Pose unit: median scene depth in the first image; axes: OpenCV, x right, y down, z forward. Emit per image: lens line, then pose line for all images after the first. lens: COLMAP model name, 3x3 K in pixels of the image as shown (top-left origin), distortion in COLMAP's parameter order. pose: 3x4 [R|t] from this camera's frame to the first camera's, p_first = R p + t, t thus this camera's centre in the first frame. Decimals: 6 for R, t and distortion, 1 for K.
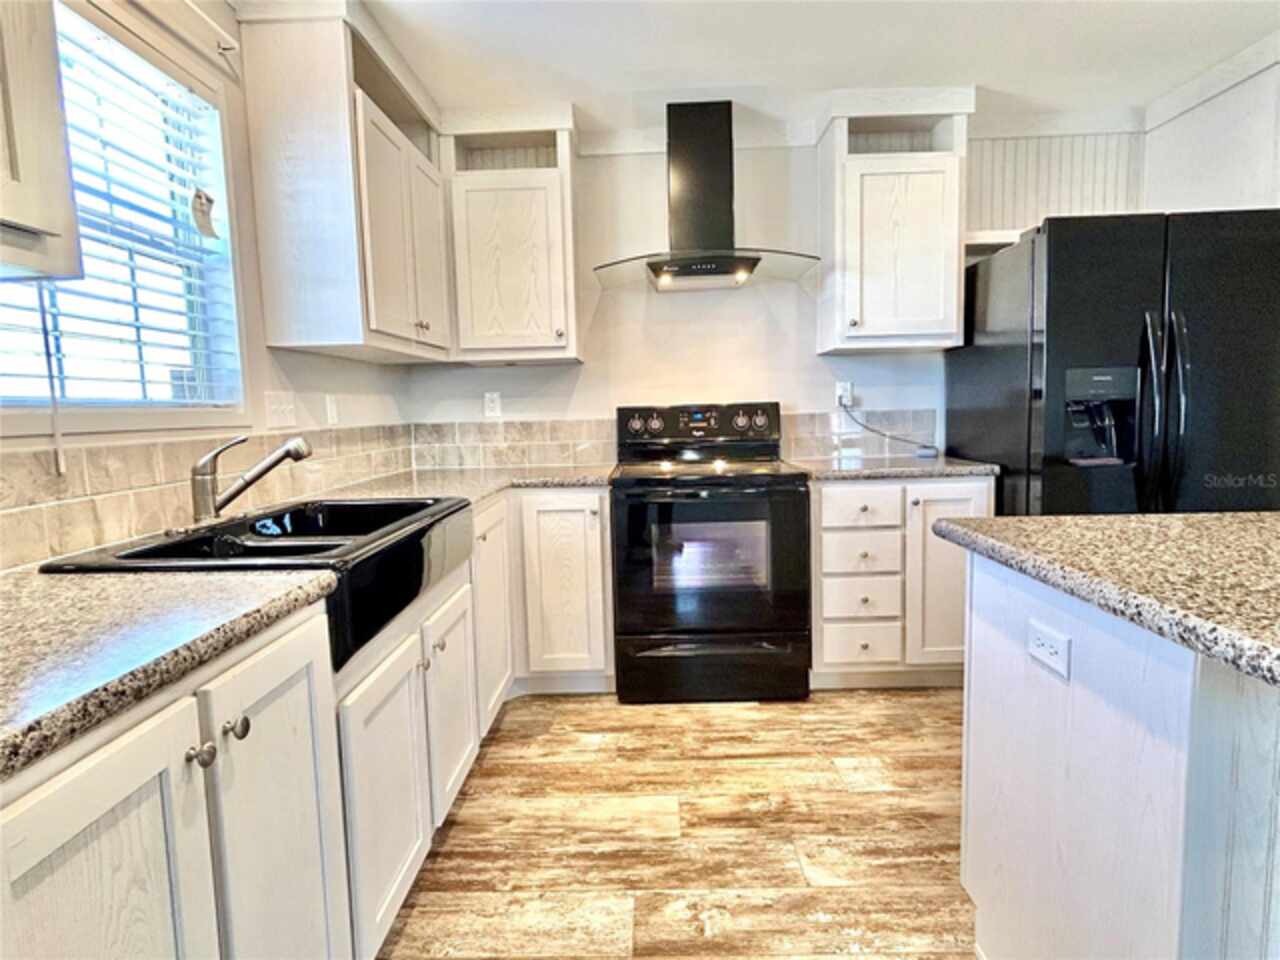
lens RADIAL K [[685.8, 0, 640.0], [0, 685.8, 480.0], [0, 0, 1]] dist [0.000539, -0.000216]
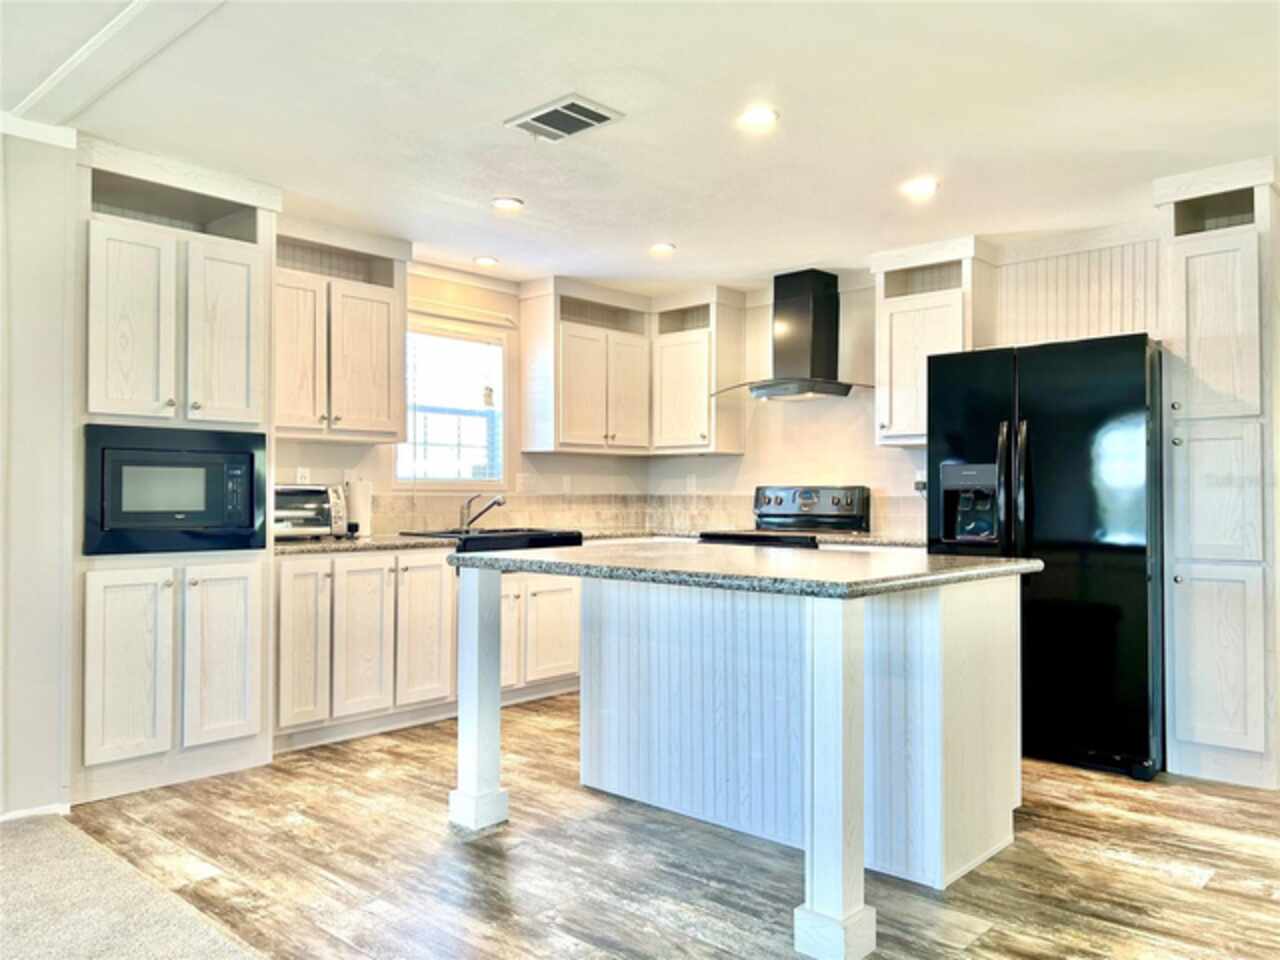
lens RADIAL K [[956.9, 0, 640.0], [0, 956.9, 480.0], [0, 0, 1]] dist [-0.094061, -0.003404]
pose [[0.745967, 0.019413, -0.665700, 1.140059], [-0.092848, 0.992845, -0.075091, 0.047129], [0.659479, 0.117824, 0.742431, -0.601924]]
